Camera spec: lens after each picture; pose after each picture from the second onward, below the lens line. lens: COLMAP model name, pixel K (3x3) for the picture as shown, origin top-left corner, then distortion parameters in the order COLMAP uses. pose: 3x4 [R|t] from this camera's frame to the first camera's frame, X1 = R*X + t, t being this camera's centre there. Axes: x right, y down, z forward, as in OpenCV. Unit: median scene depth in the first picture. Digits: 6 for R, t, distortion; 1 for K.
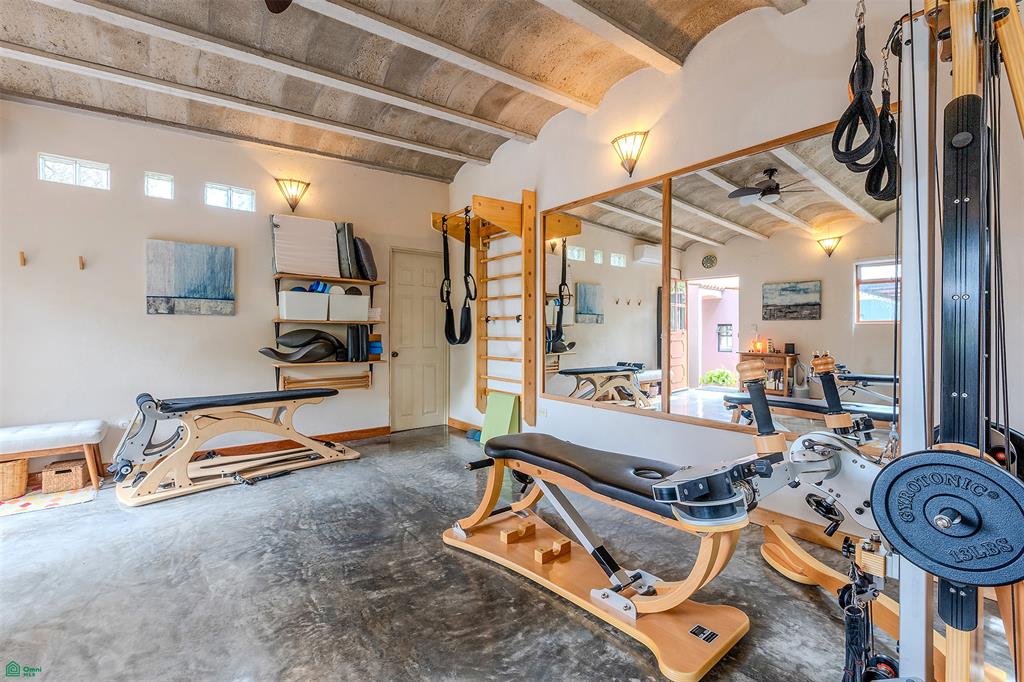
lens RADIAL K [[464.1, 0, 512.0], [0, 464.1, 341.0], [0, 0, 1]] dist [-0.003475, -0.000648]
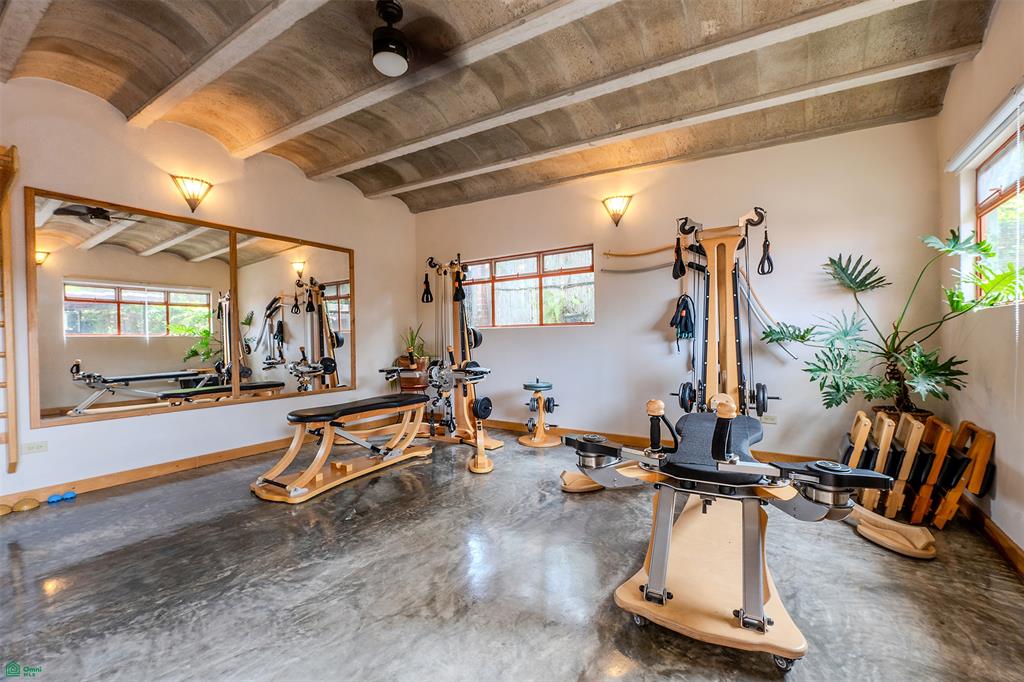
lens RADIAL K [[406.1, 0, 513.8], [0, 406.1, 341.6], [0, 0, 1]] dist [0.000109, -0.000156]
pose [[-0.323252, -0.001420, 0.946312, -1.535155], [0.027387, 0.999566, 0.010855, -0.010490], [-0.945917, 0.029425, -0.323072, 0.865571]]
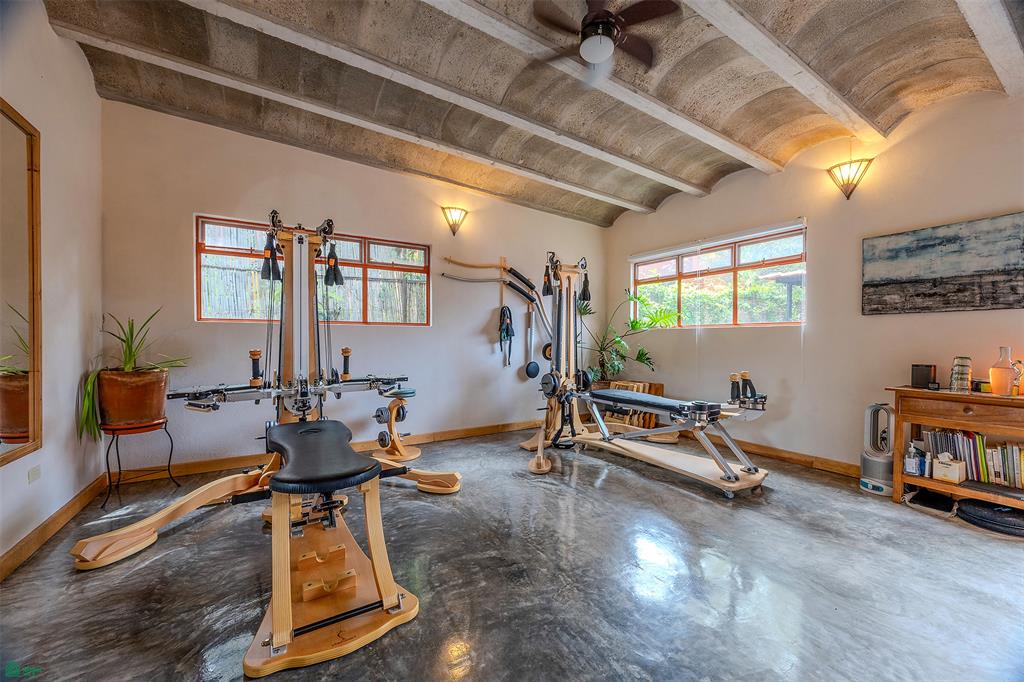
lens RADIAL K [[406.1, 0, 513.8], [0, 406.1, 341.6], [0, 0, 1]] dist [0.000109, -0.000156]
pose [[-0.992137, -0.003246, 0.125111, -0.422954], [-0.000616, 0.999778, 0.021049, -0.027396], [-0.125152, 0.020807, -0.991919, 1.790139]]
